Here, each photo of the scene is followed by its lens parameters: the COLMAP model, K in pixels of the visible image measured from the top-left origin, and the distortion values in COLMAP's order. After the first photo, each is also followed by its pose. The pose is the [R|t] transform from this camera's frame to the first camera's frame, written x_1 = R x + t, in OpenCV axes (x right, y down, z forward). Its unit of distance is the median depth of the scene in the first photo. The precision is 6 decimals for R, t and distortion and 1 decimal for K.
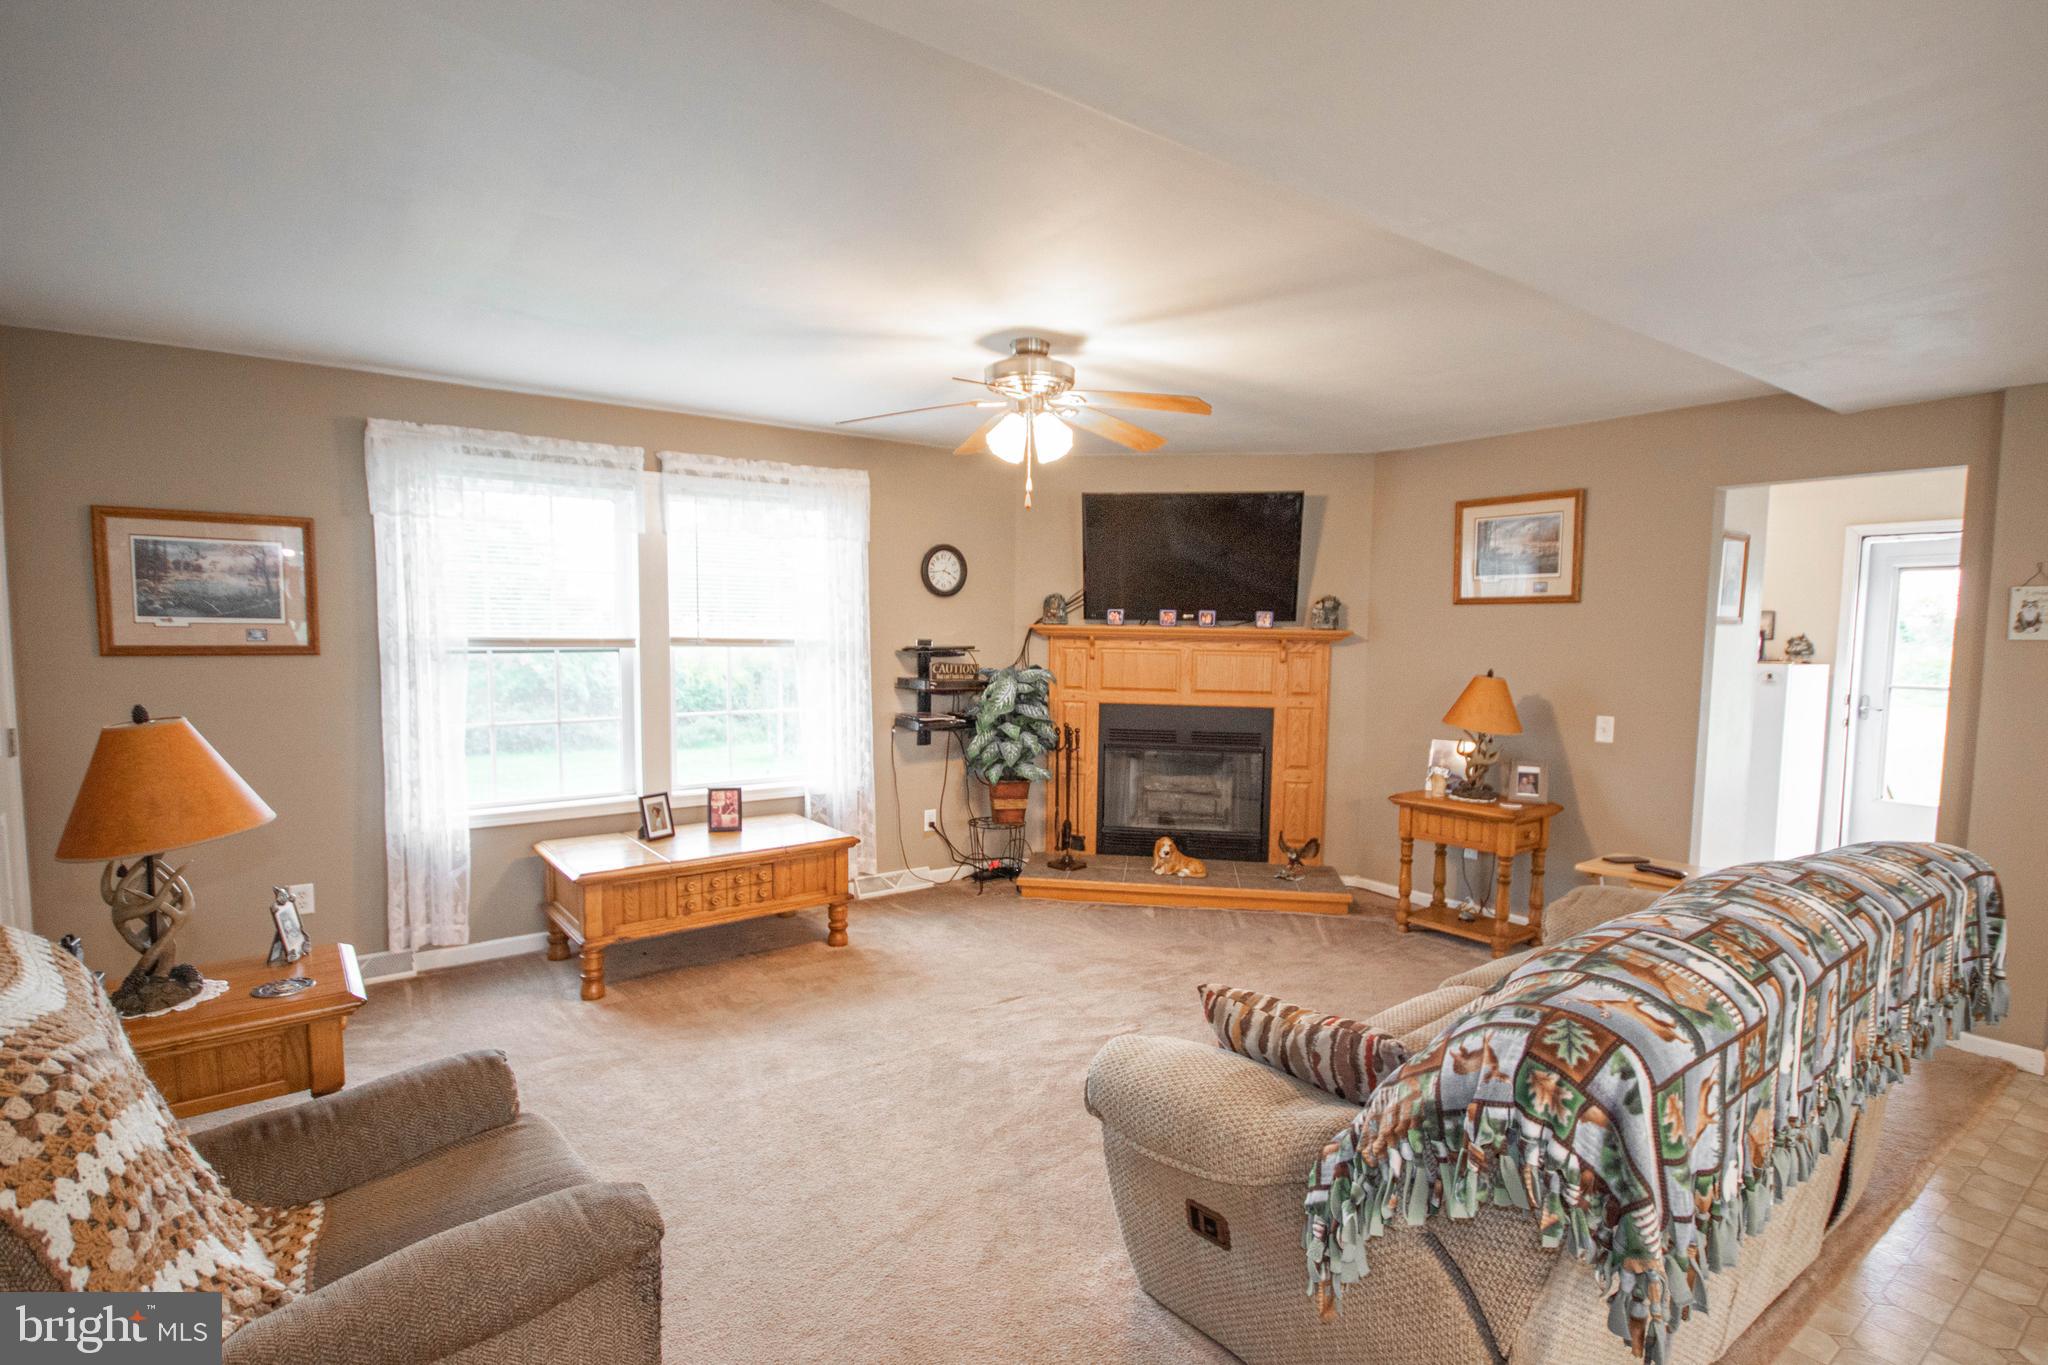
lens RADIAL K [[1012.6, 0, 1032.3], [0, 1012.6, 702.2], [0, 0, 1]] dist [0.000398, 0.016000]
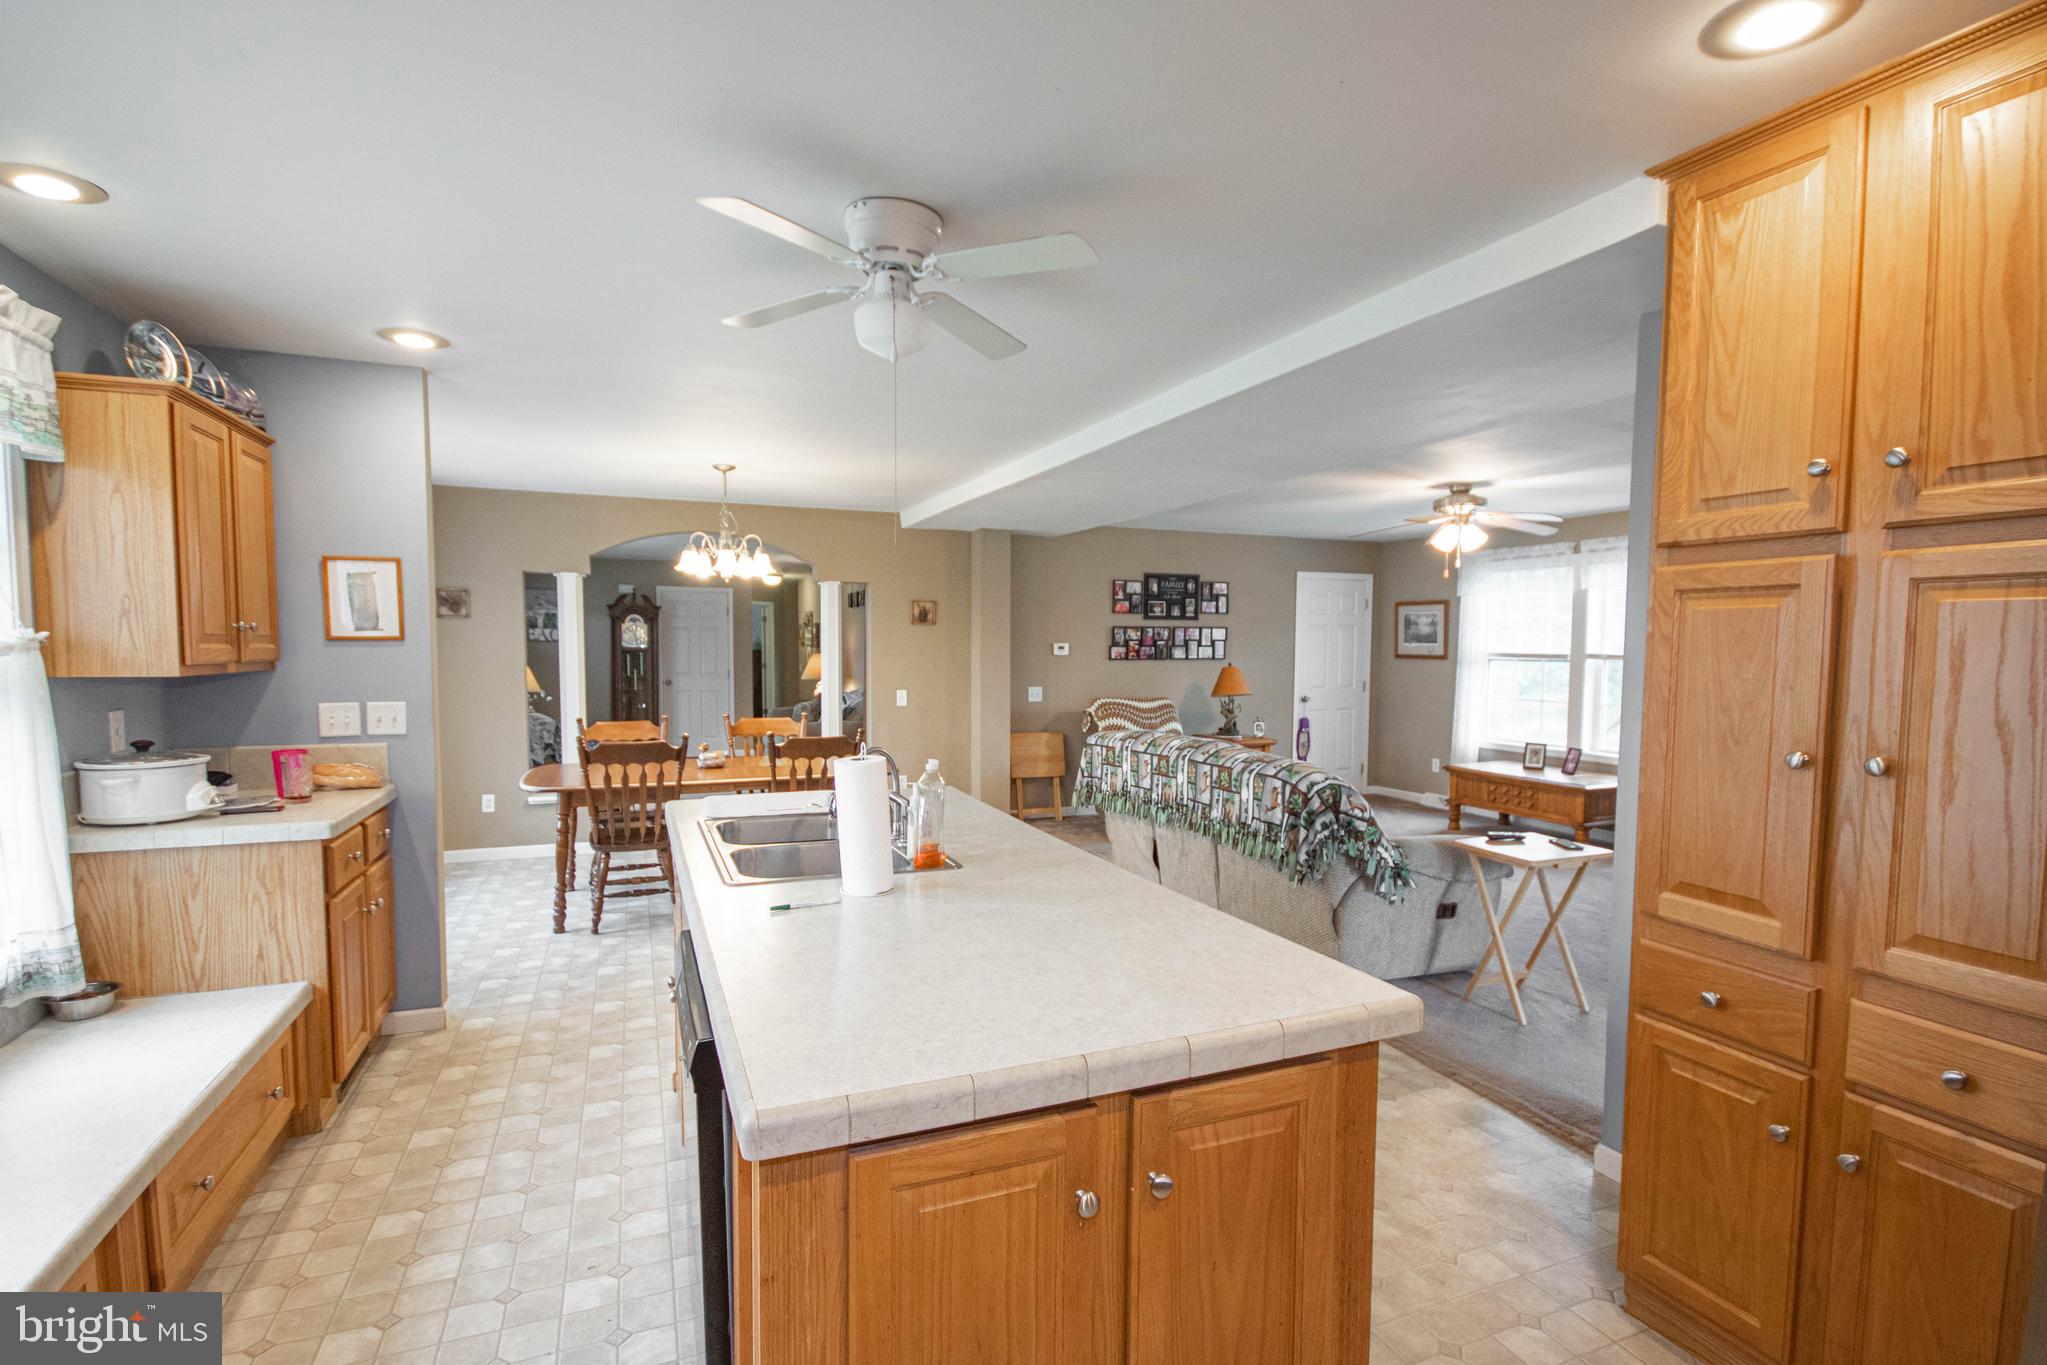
lens RADIAL K [[961.7, 0, 1029.4], [0, 961.7, 704.3], [0, 0, 1]] dist [-0.001620, 0.000143]
pose [[-0.242480, 0.049547, -0.968890, 1.367153], [-0.088825, 0.993366, 0.073028, -0.017353], [0.966082, 0.103770, -0.236470, 0.522085]]
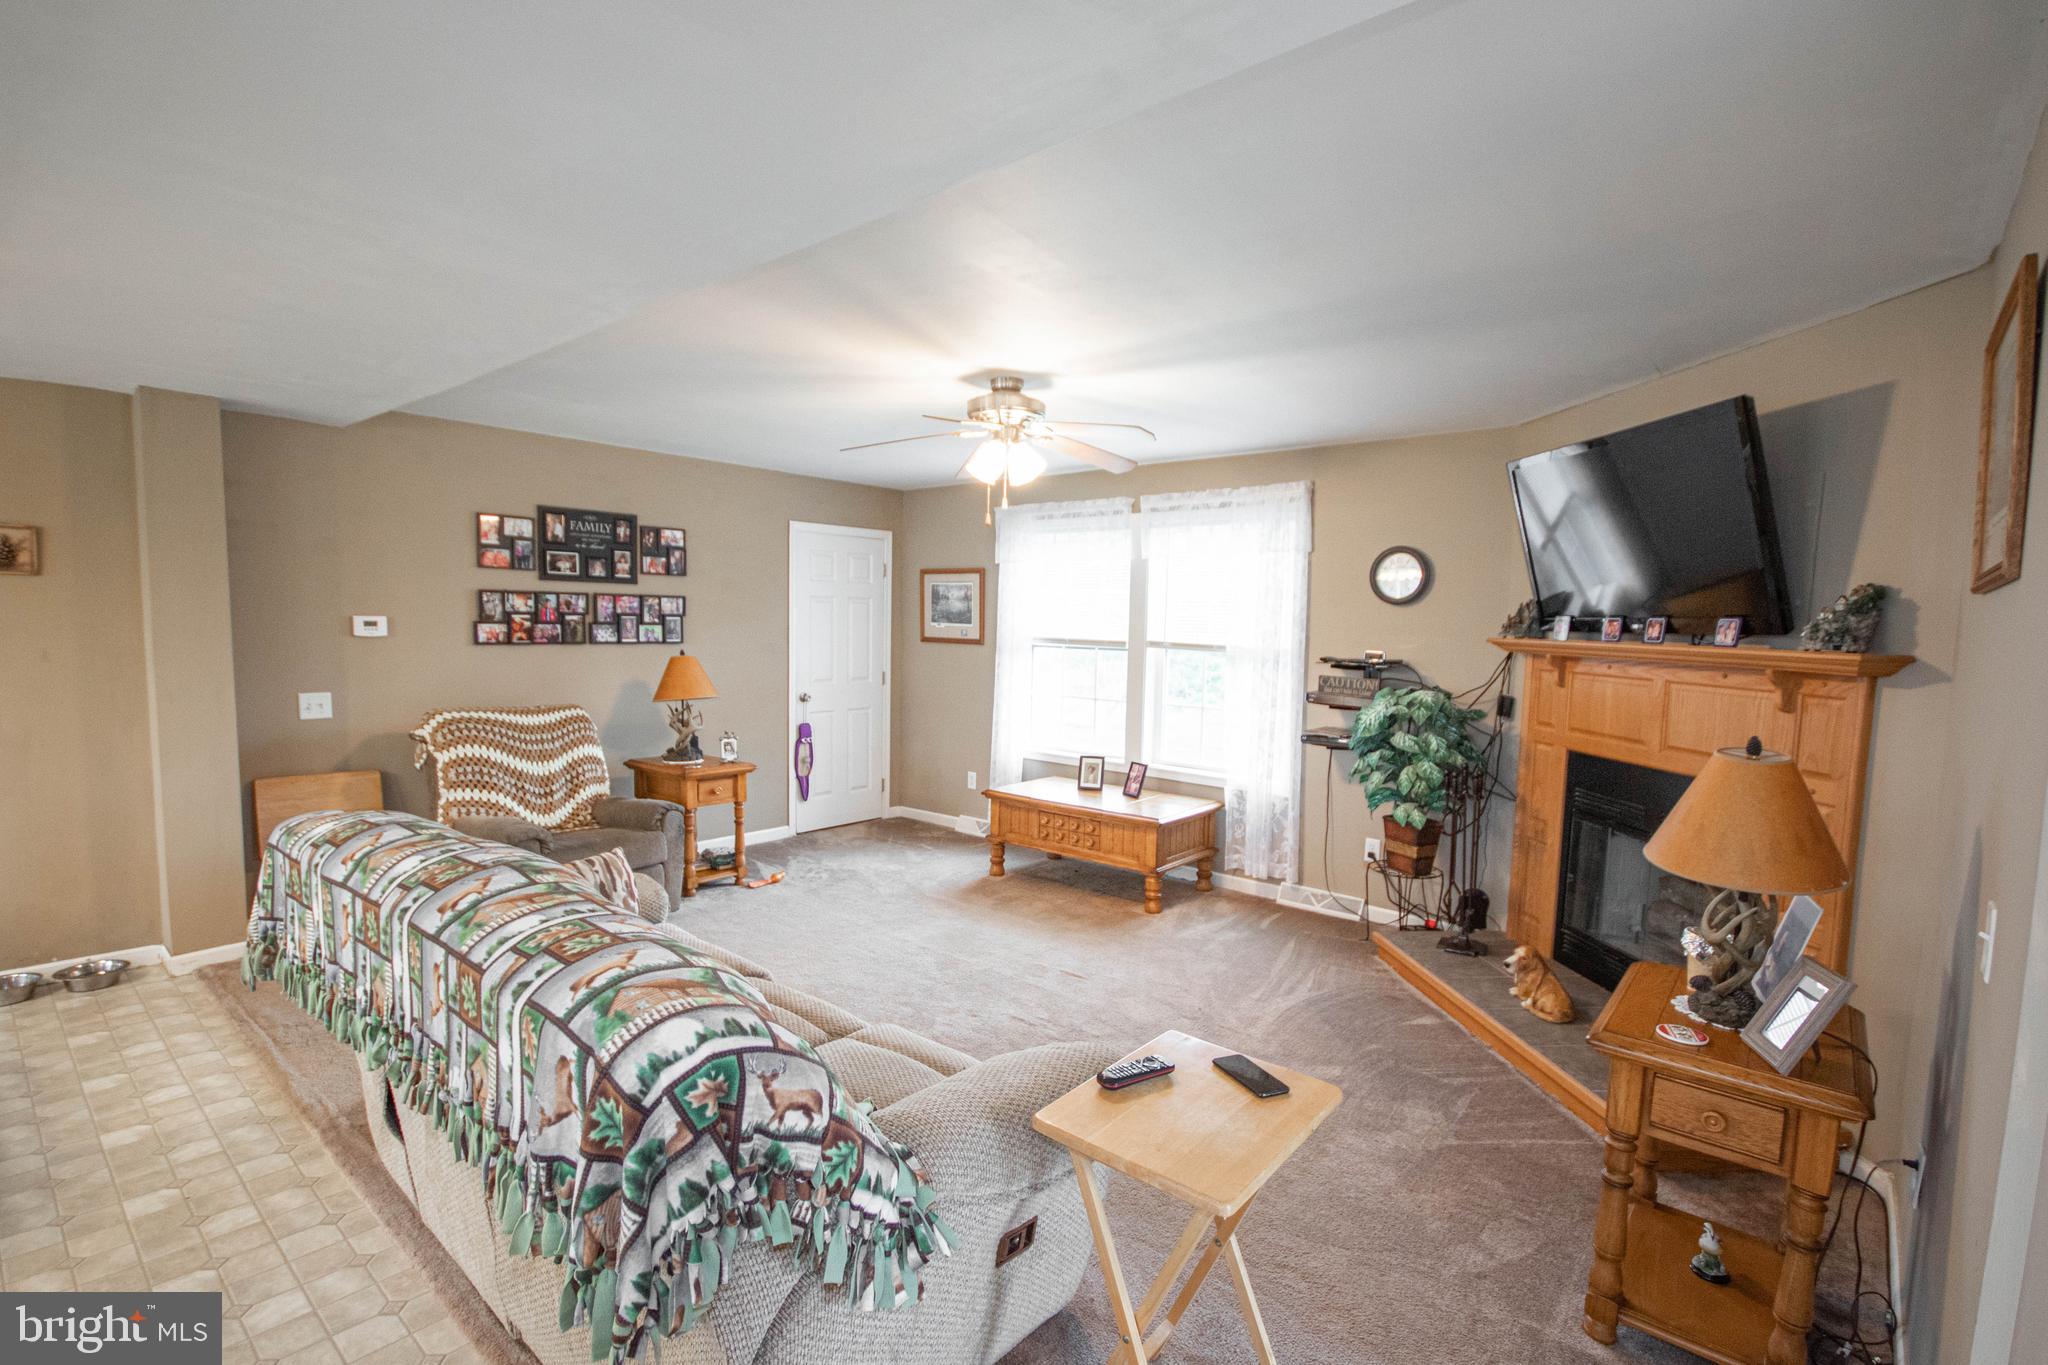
lens RADIAL K [[962.2, 0, 1029.9], [0, 962.2, 704.3], [0, 0, 1]] dist [-0.001620, 0.000143]
pose [[0.220452, 0.076802, -0.972370, 0.806555], [-0.100524, 0.993376, 0.055671, -0.037919], [0.970204, 0.085474, 0.226712, 0.599314]]
